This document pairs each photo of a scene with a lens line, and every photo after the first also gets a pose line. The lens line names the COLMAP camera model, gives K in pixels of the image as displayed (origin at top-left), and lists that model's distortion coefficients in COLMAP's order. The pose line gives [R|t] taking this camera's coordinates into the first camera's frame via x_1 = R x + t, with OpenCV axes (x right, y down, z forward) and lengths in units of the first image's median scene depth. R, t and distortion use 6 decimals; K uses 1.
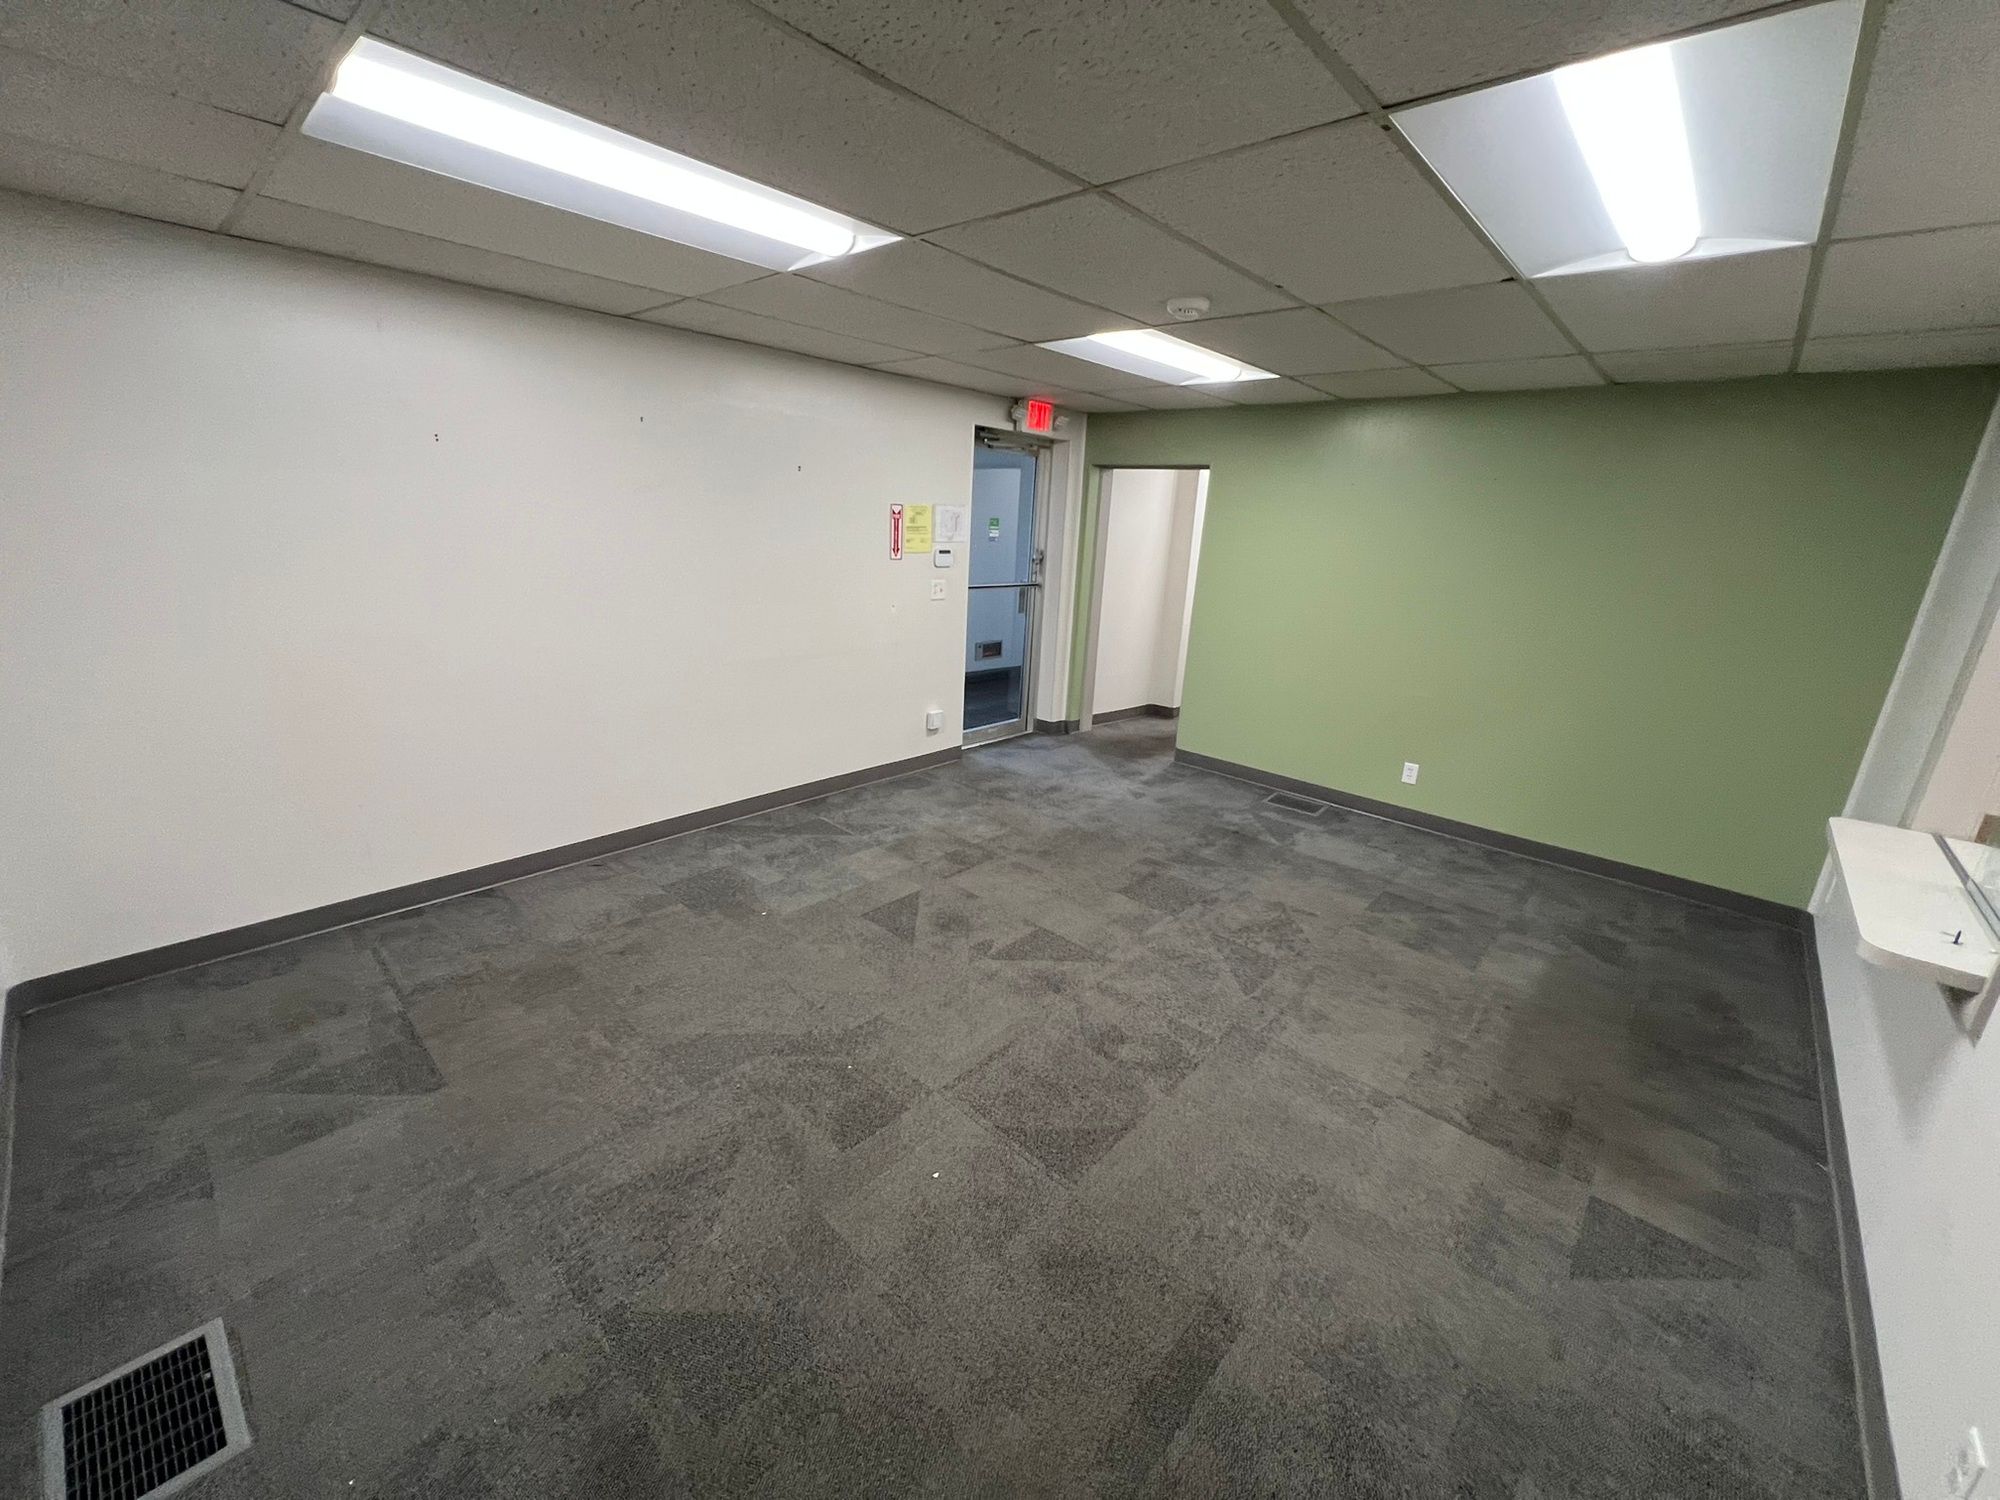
lens RADIAL K [[802.5, 0, 1002.1], [0, 802.5, 751.6], [0, 0, 1]] dist [0.000767, 0.000173]
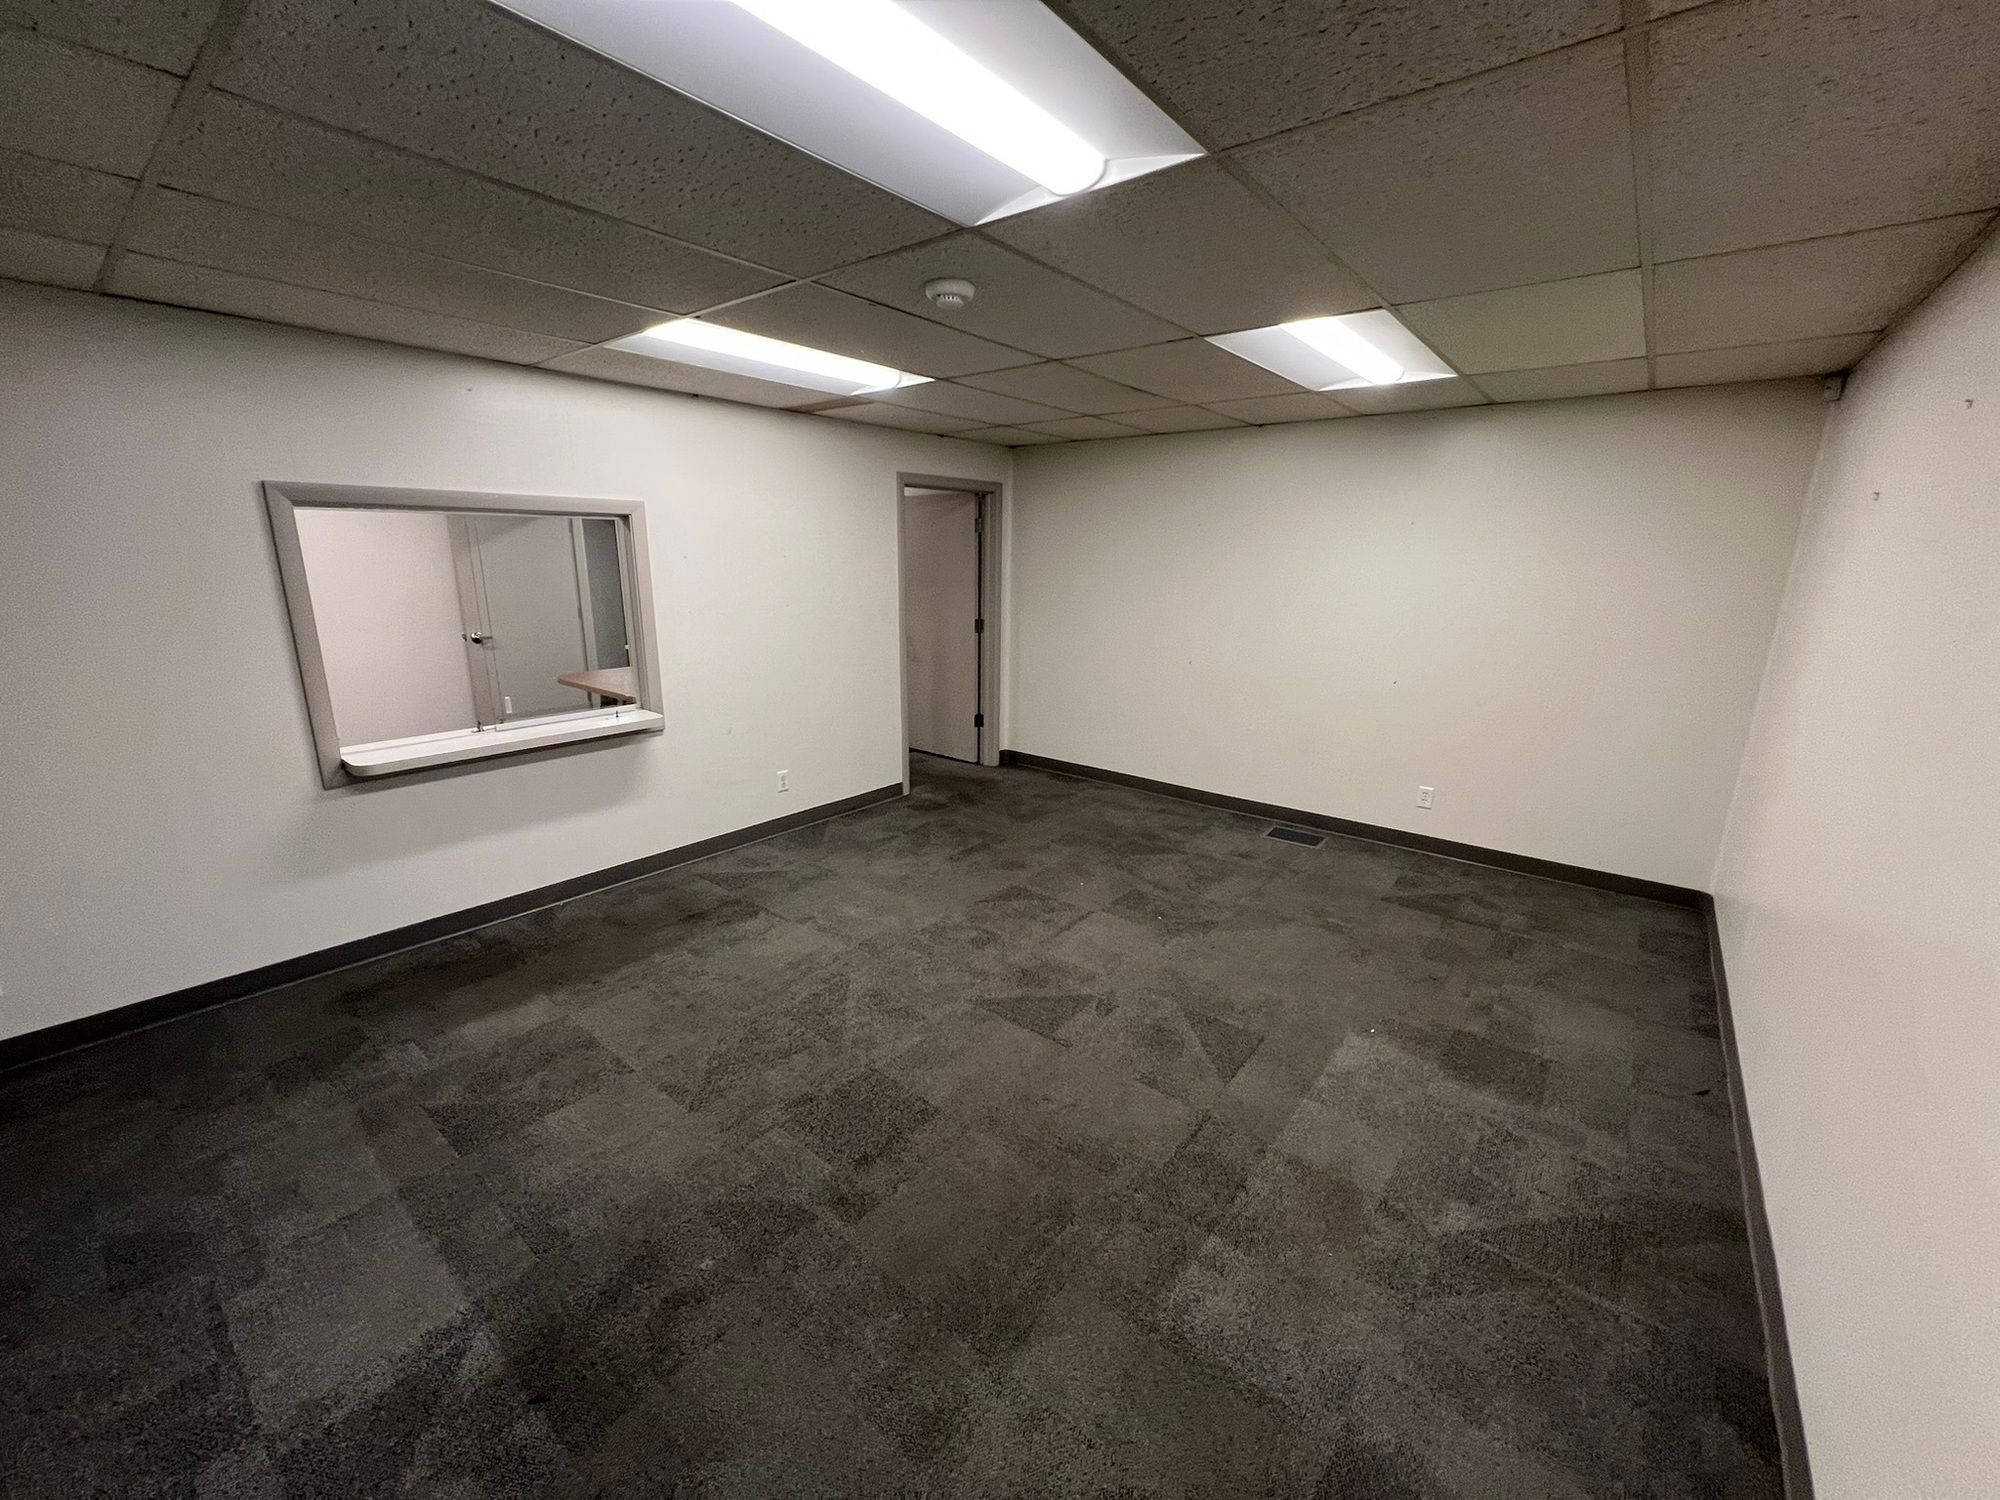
lens RADIAL K [[802.5, 0, 999.8], [0, 802.5, 752.5], [0, 0, 1]] dist [0.000767, 0.000173]
pose [[-0.996313, -0.043955, -0.073679, 0.185934], [-0.075587, 0.855975, 0.511461, -0.491245], [0.040586, 0.515145, -0.856142, 1.688221]]
